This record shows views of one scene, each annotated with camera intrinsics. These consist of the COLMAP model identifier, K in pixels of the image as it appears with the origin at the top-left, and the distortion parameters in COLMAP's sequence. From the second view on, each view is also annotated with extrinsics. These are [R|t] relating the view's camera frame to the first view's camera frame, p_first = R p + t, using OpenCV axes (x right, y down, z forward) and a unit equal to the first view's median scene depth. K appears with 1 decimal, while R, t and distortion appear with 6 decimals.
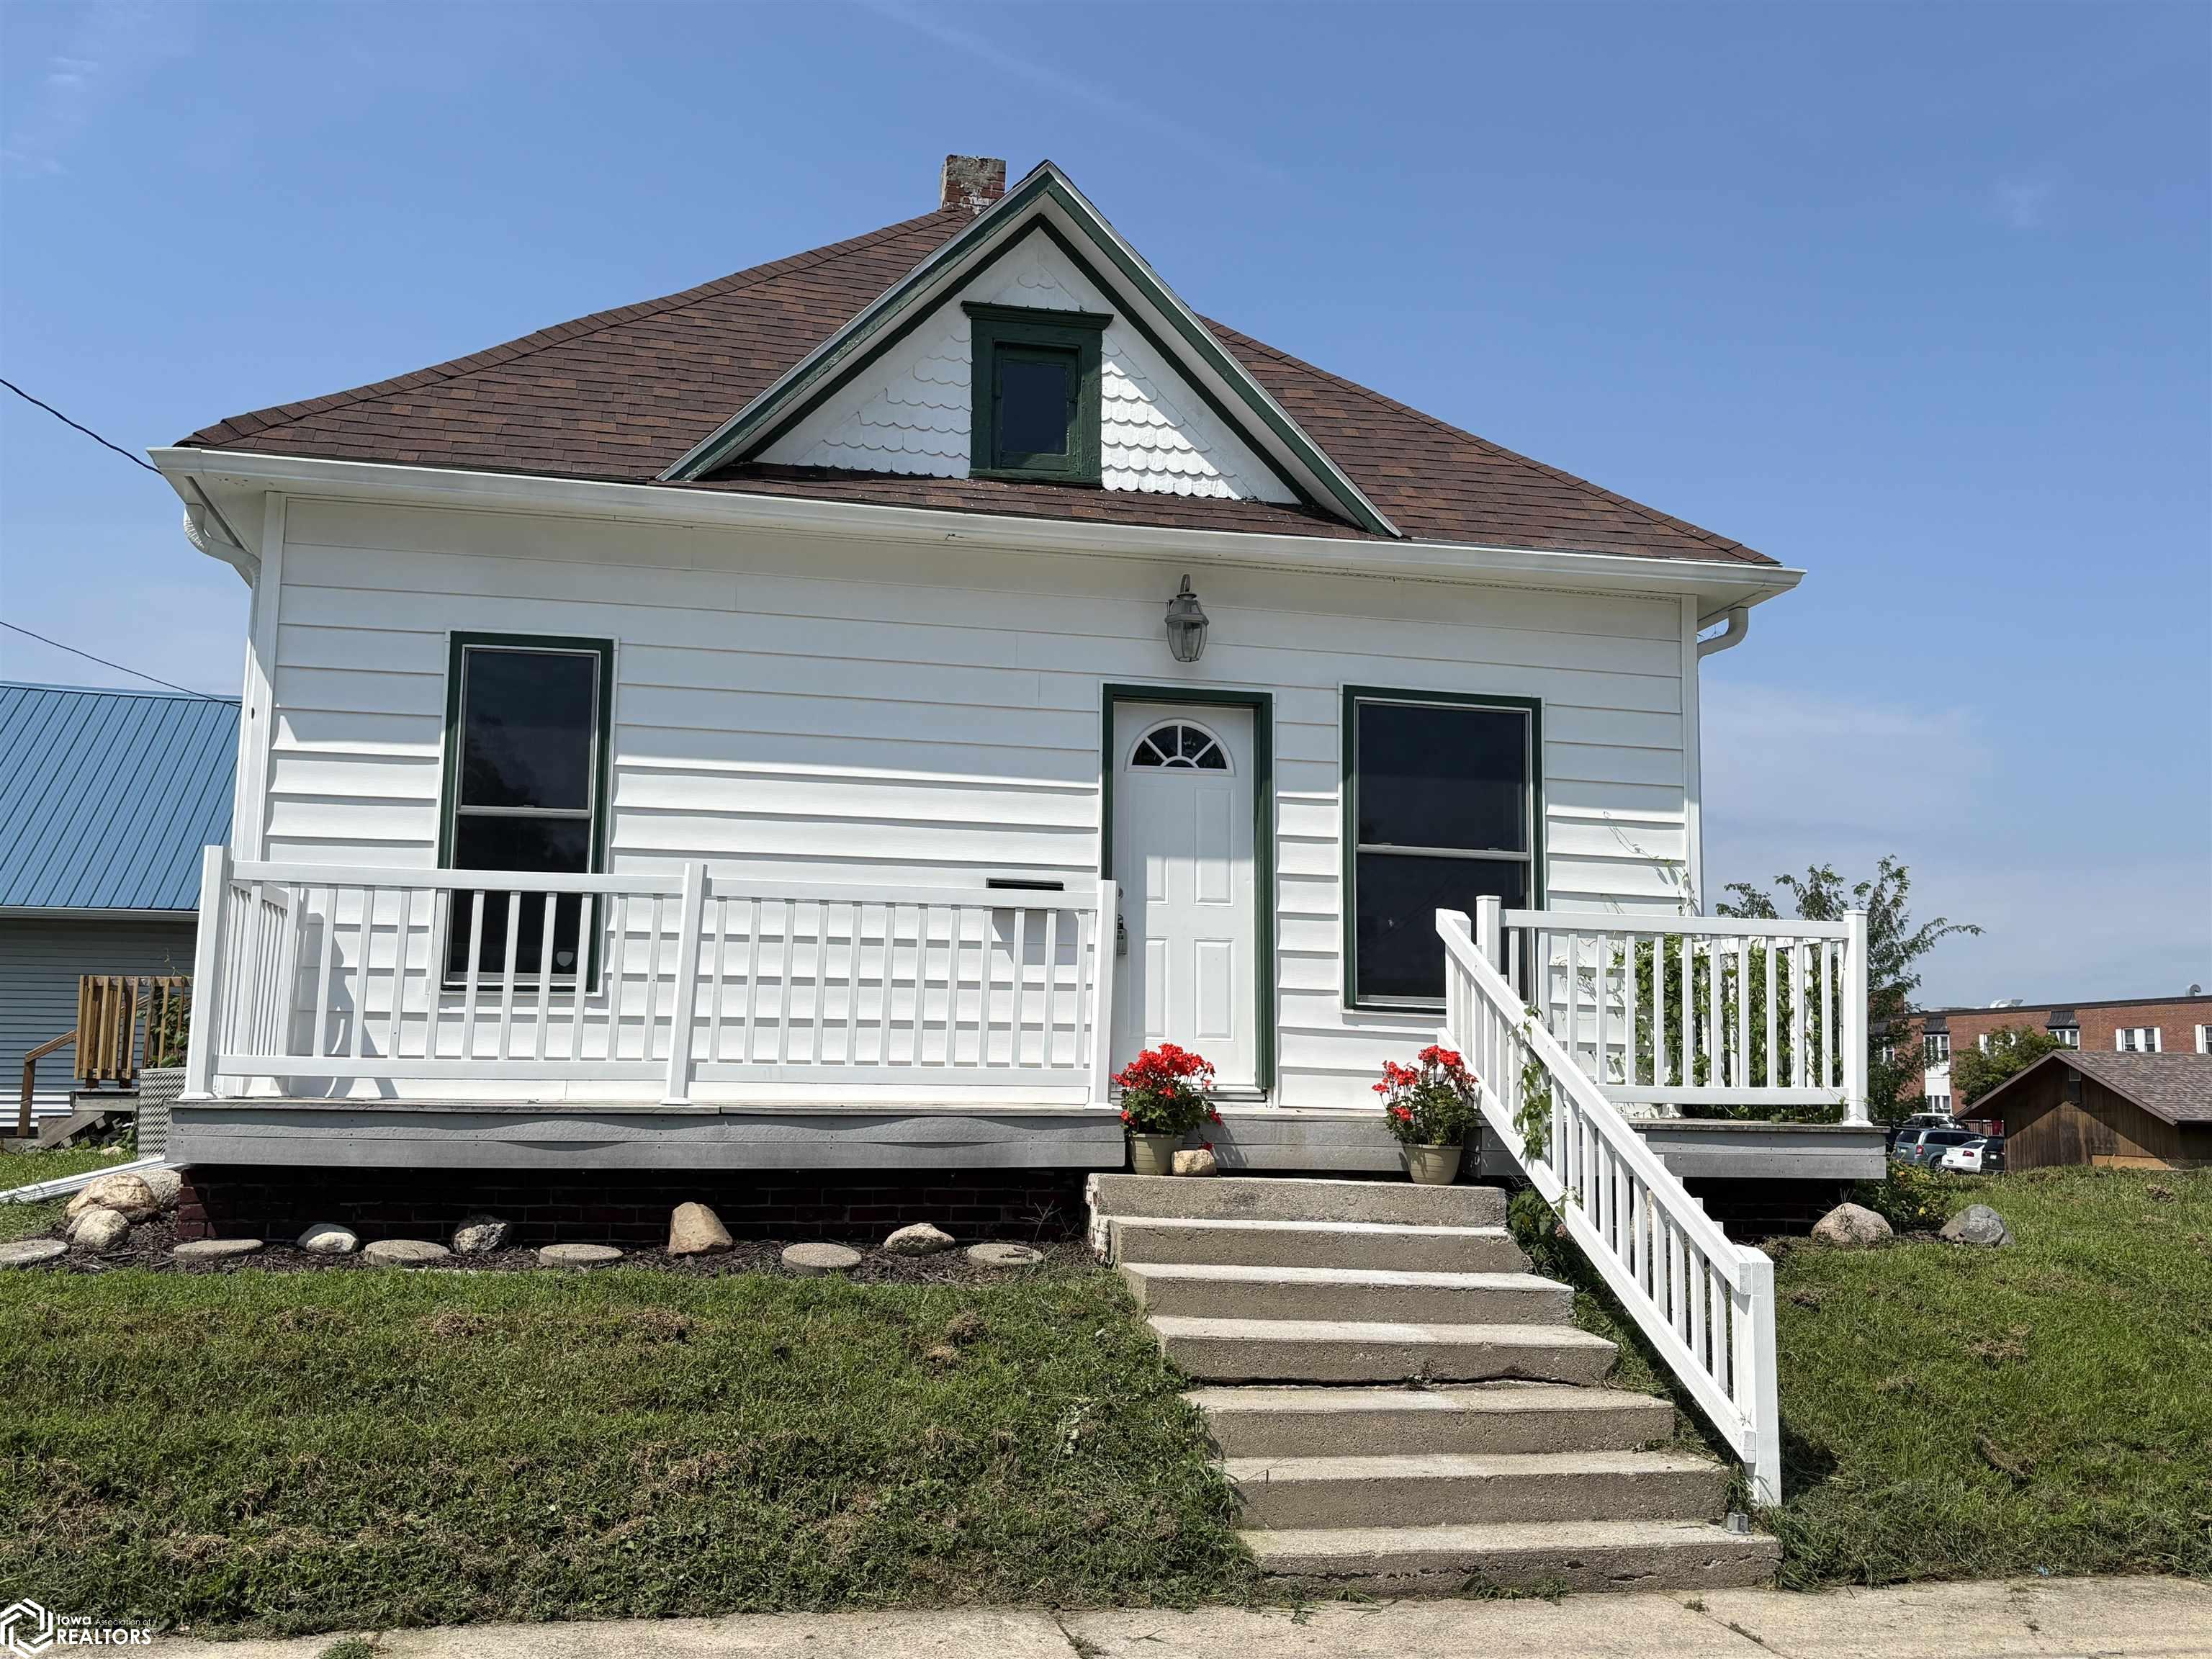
lens RADIAL K [[2041.1, 0, 1080.7], [0, 2041.1, 847.5], [0, 0, 1]] dist [0.056274, 0.000000]
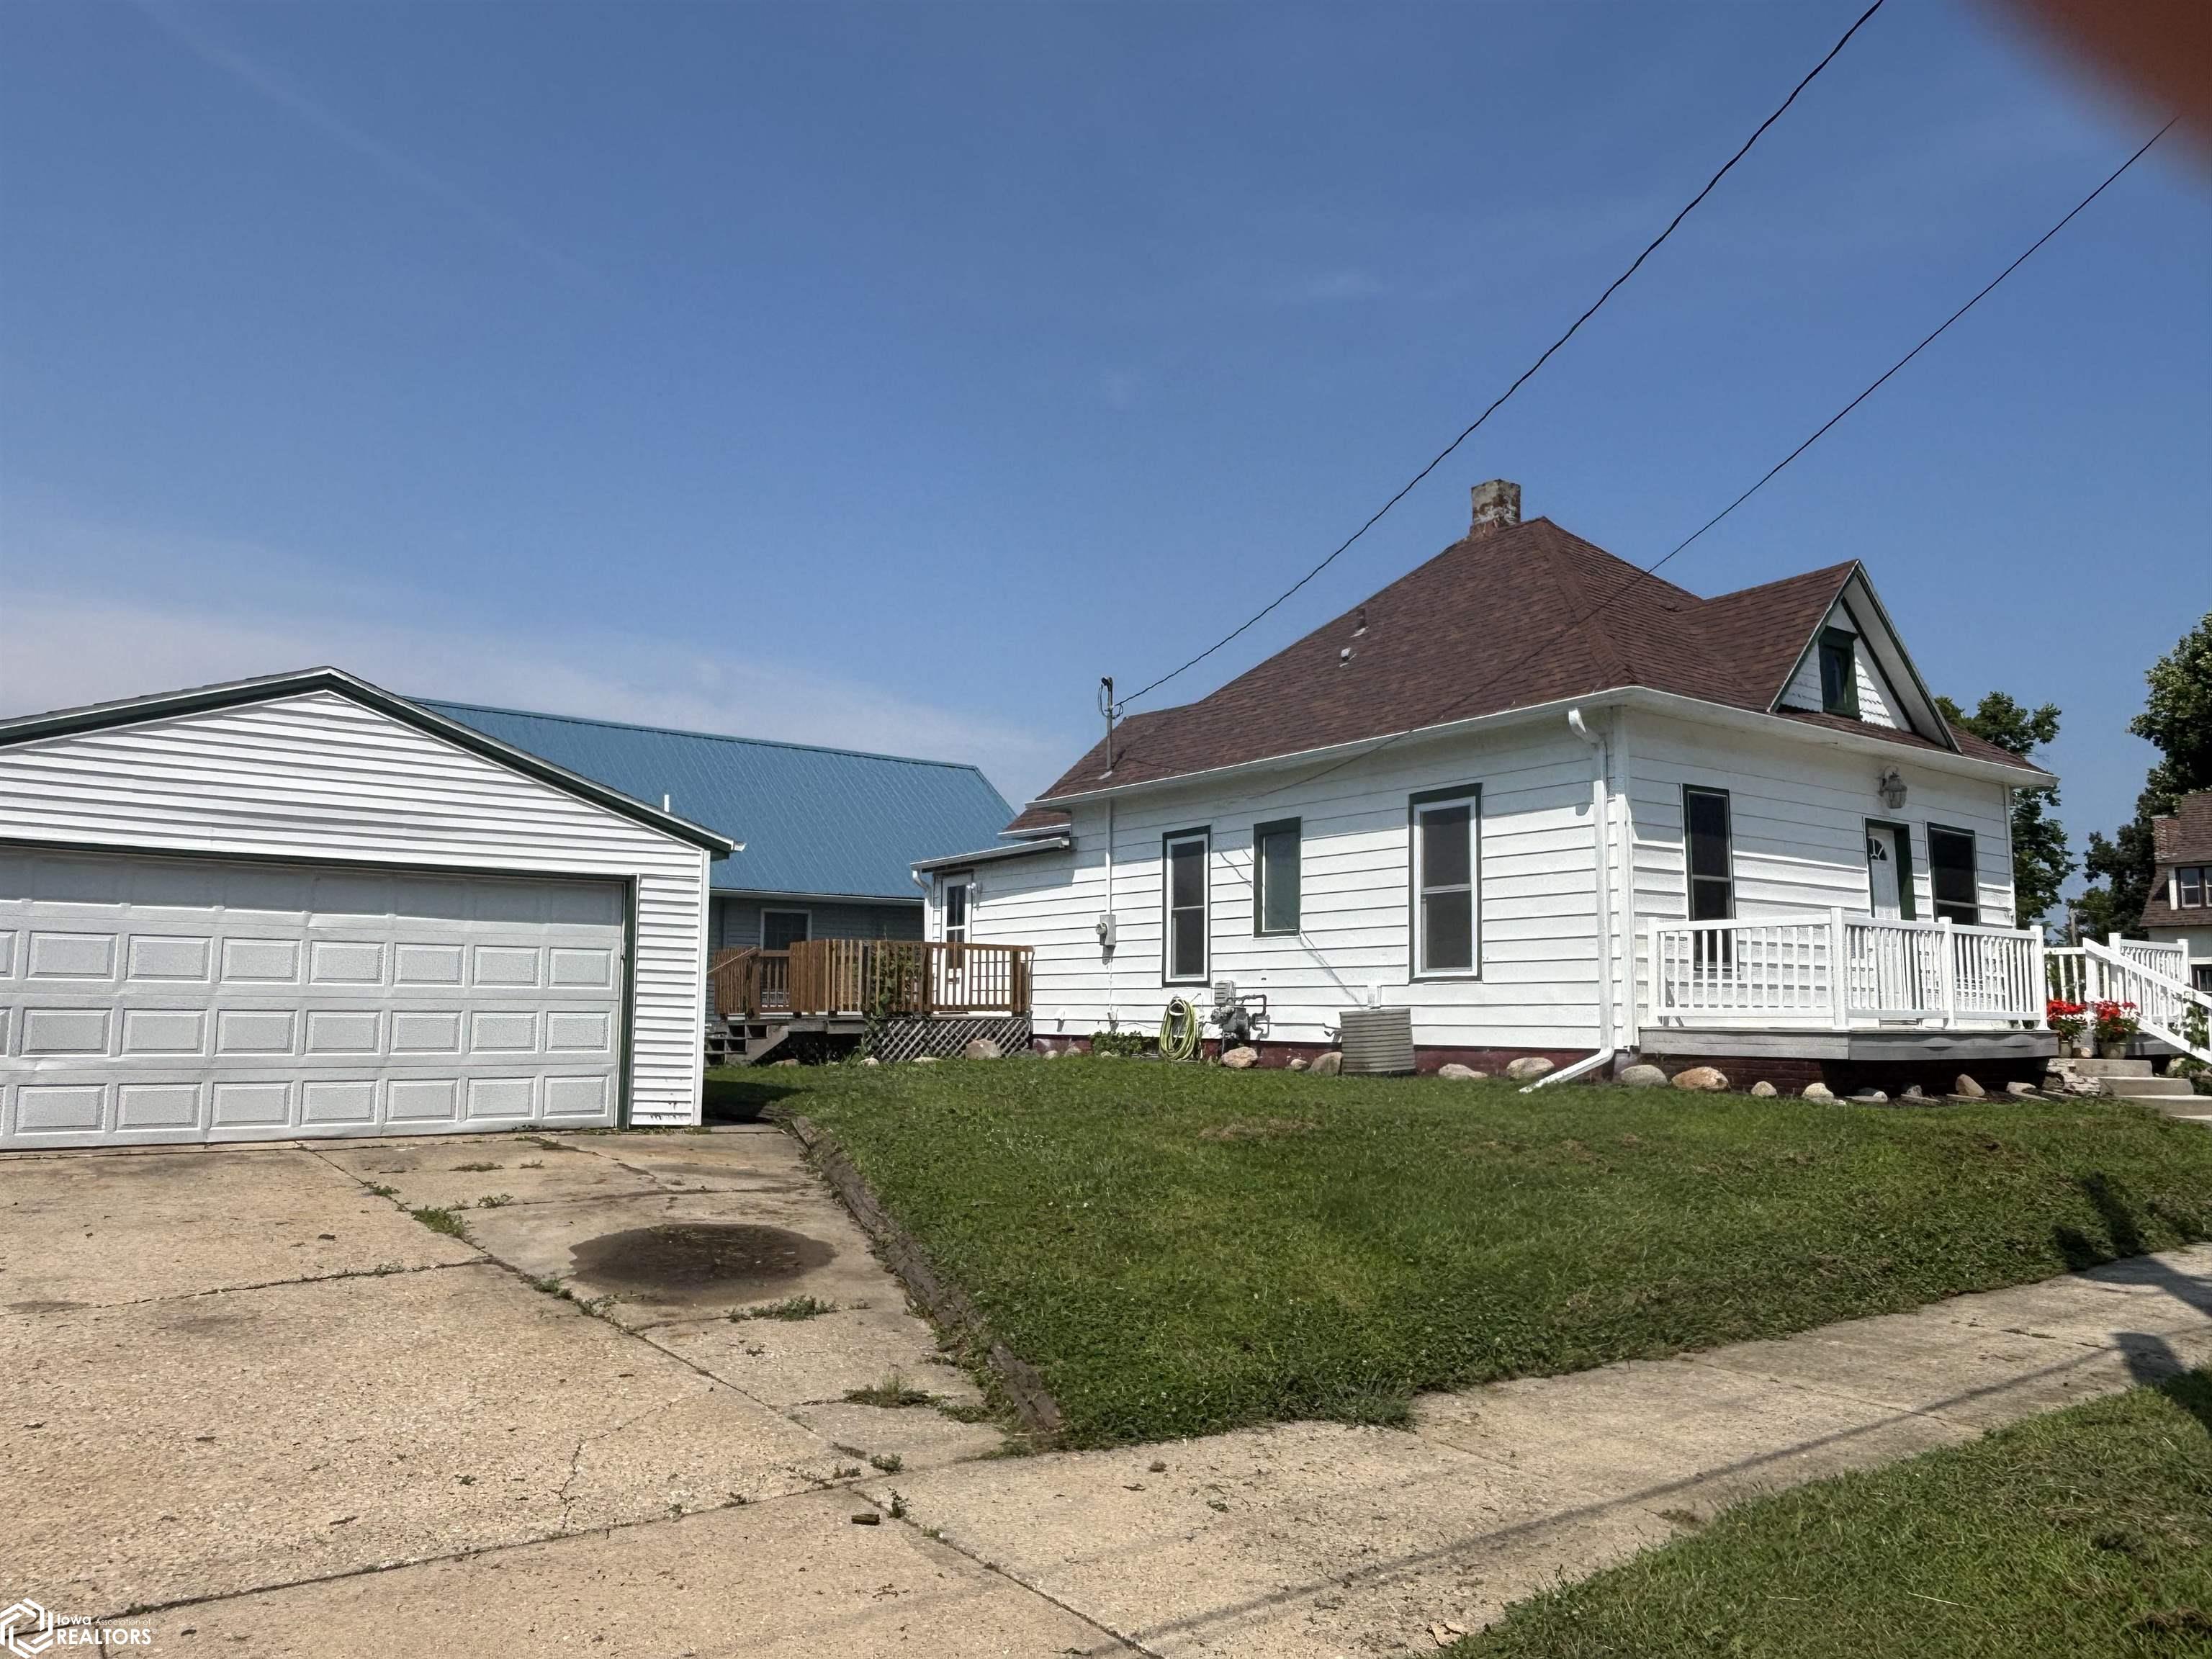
lens RADIAL K [[1566.8, 0, 1114.2], [0, 1566.8, 833.0], [0, 0, 1]] dist [0.042628, -0.000153]
pose [[0.896387, 0.036721, 0.441748, -1.446734], [-0.042691, 0.999082, 0.003577, -0.042048], [-0.441211, -0.022065, 0.897132, -0.086490]]
